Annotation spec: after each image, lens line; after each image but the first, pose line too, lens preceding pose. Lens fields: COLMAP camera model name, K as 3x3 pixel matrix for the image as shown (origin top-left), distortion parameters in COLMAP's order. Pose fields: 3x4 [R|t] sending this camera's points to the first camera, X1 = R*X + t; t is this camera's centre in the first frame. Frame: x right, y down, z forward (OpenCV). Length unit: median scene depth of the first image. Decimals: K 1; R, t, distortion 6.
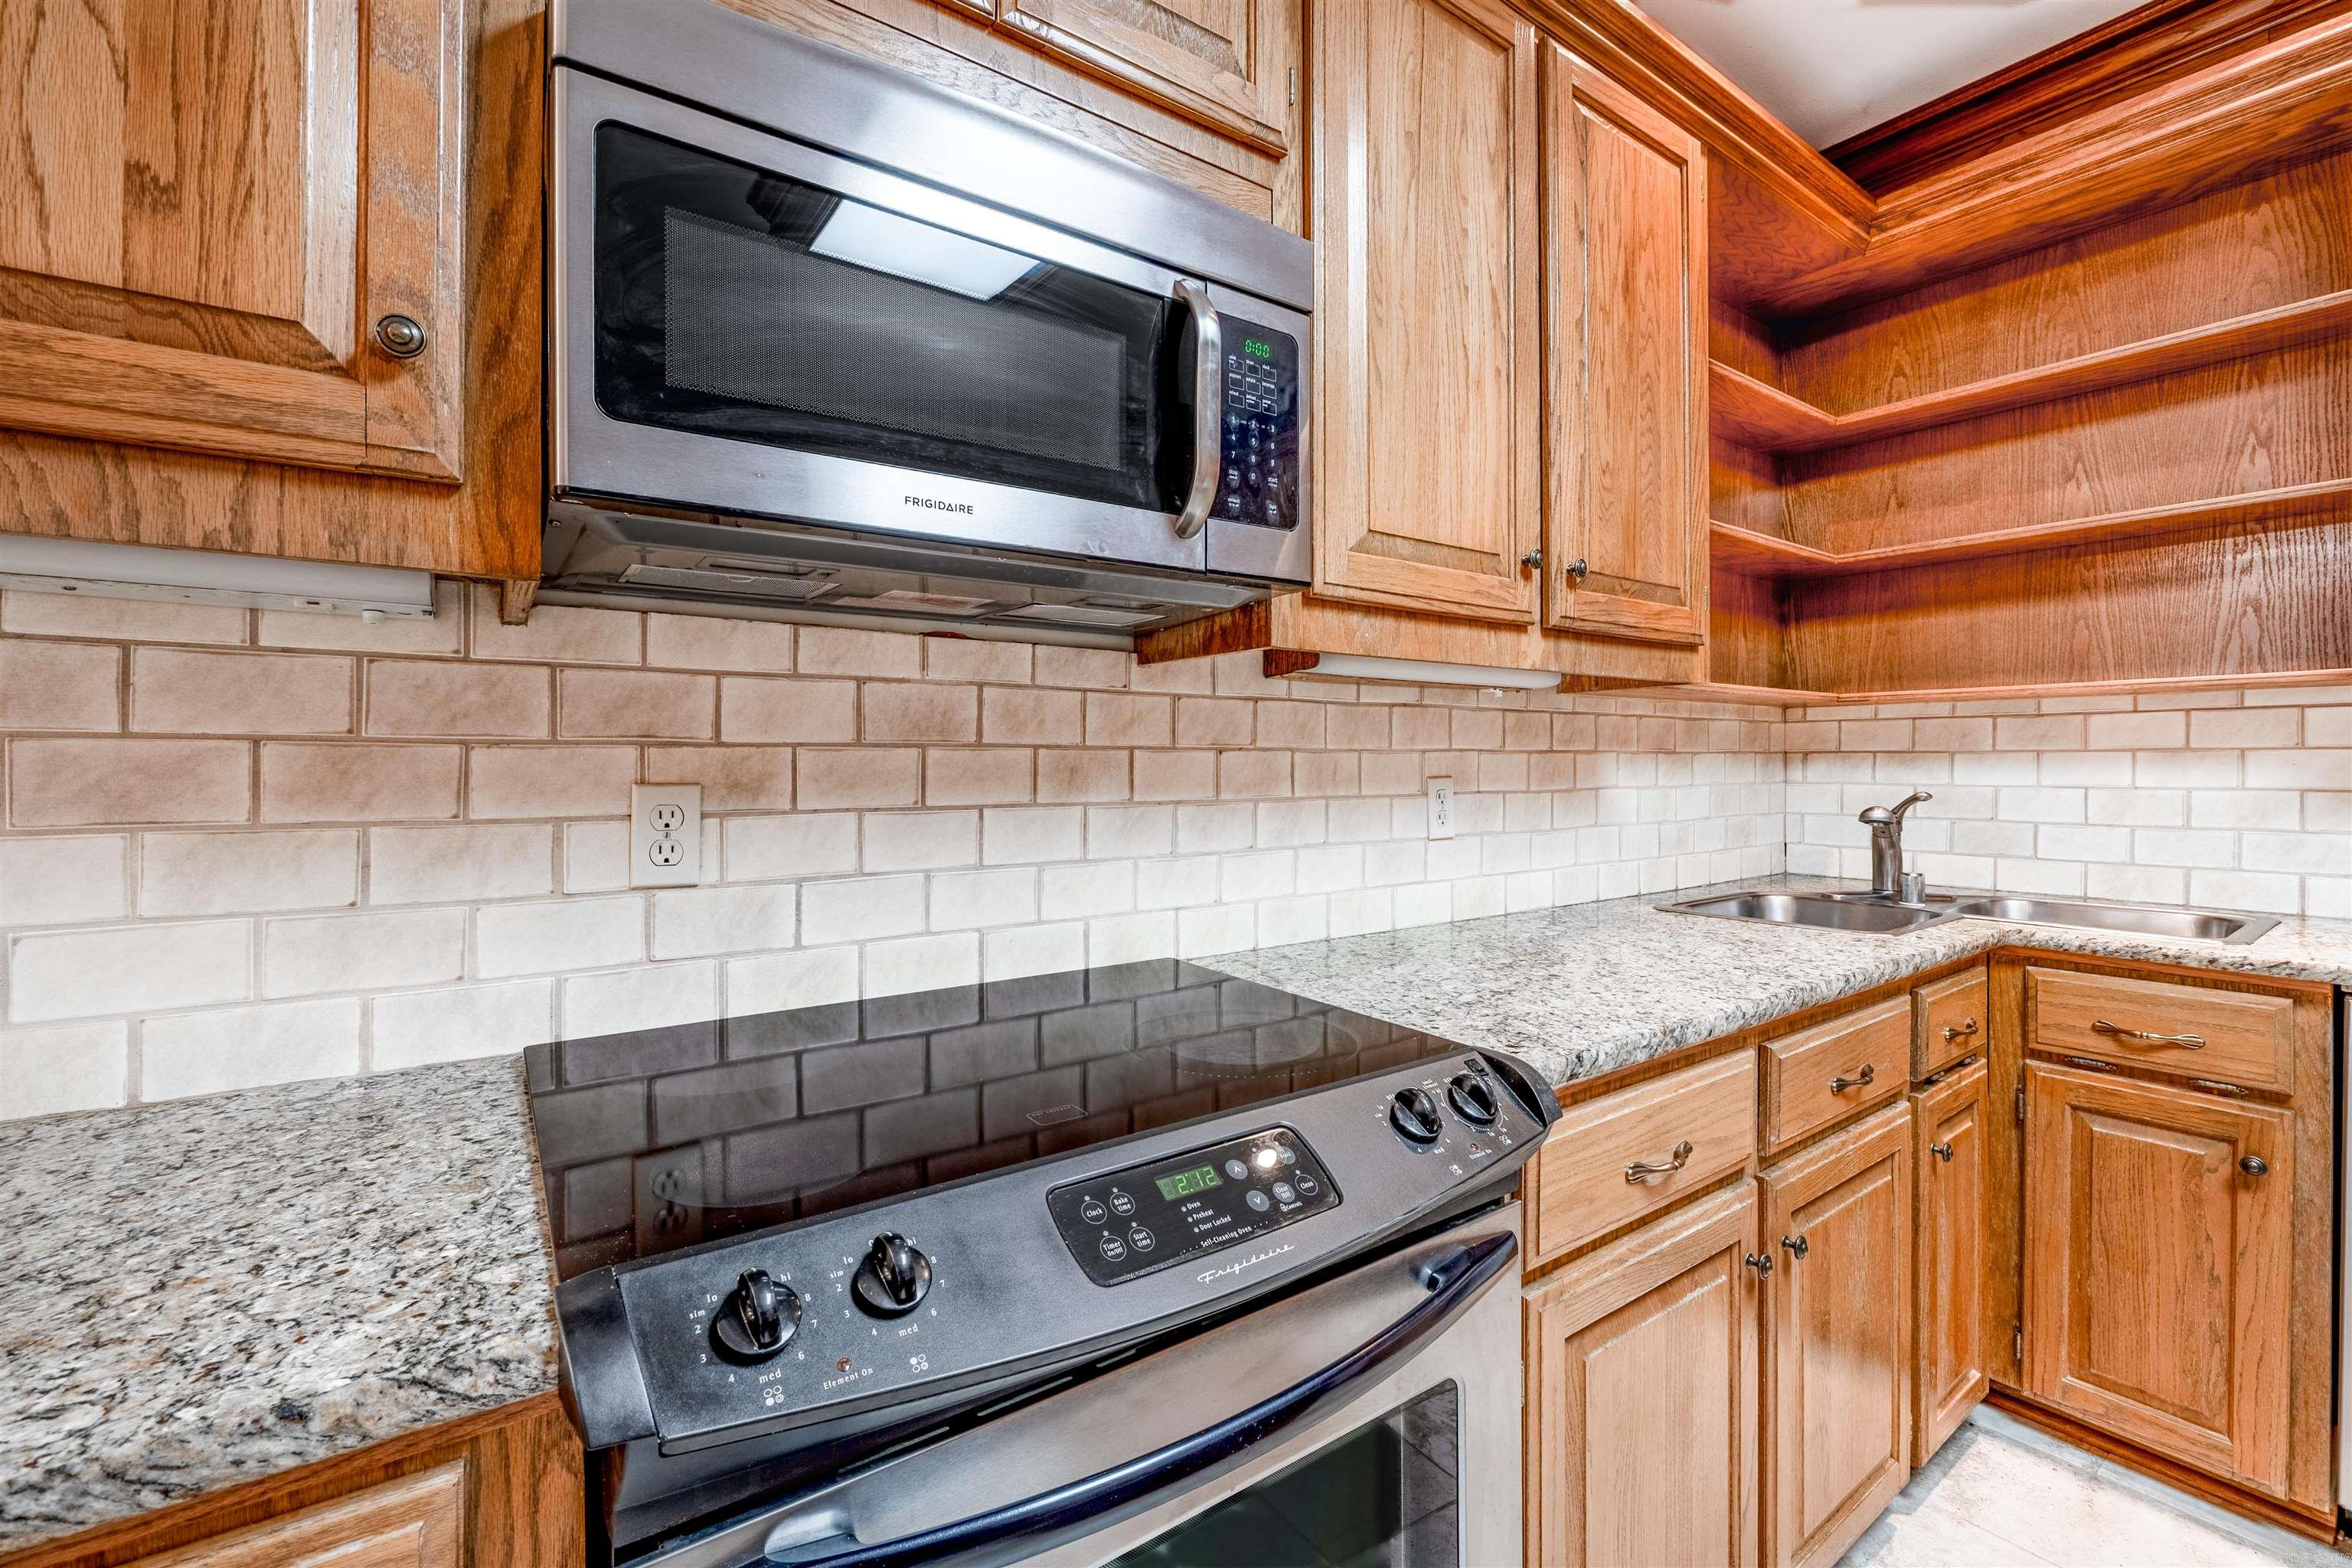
lens RADIAL K [[1019.2, 0, 1168.7], [0, 1019.2, 764.8], [0, 0, 1]] dist [-0.006853, 0.000299]
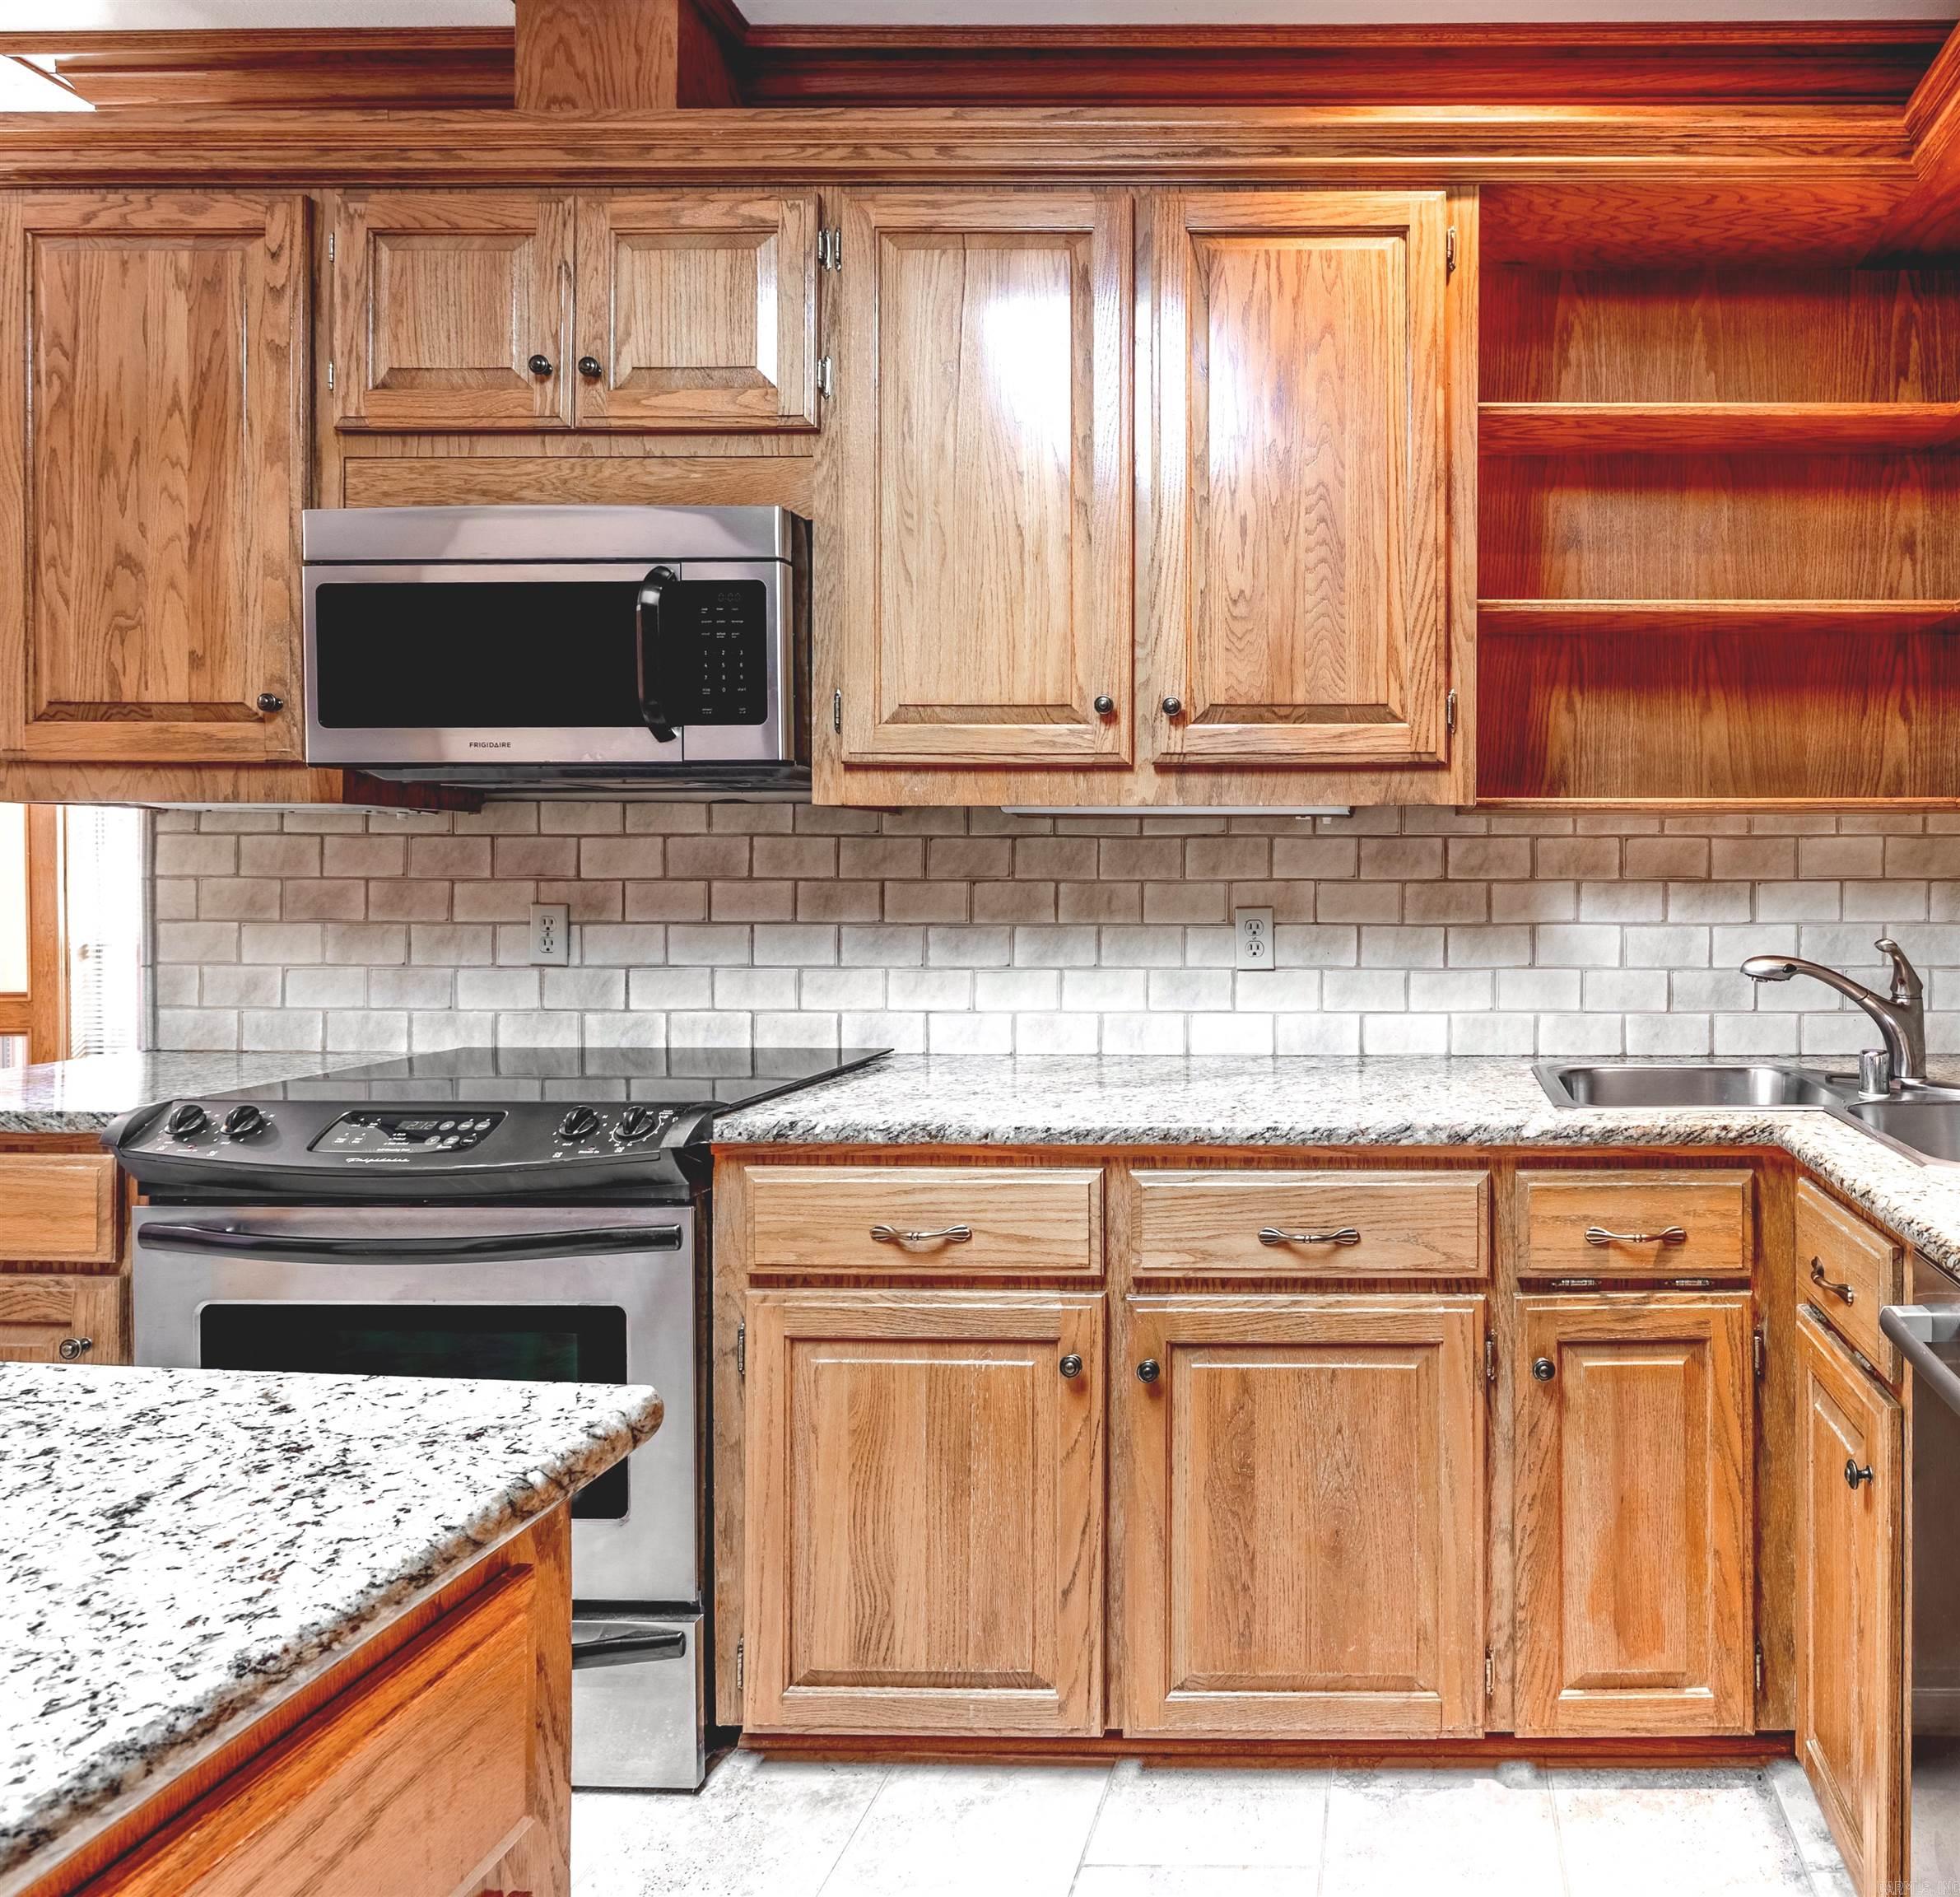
lens RADIAL K [[1022.3, 0, 981.6], [0, 1022.3, 888.2], [0, 0, 1]] dist [-0.009803, -0.000136]
pose [[0.807978, 0.004382, -0.589197, 0.952951], [-0.003300, 0.999990, 0.002912, -0.012284], [0.589204, -0.000408, 0.807984, 0.059221]]
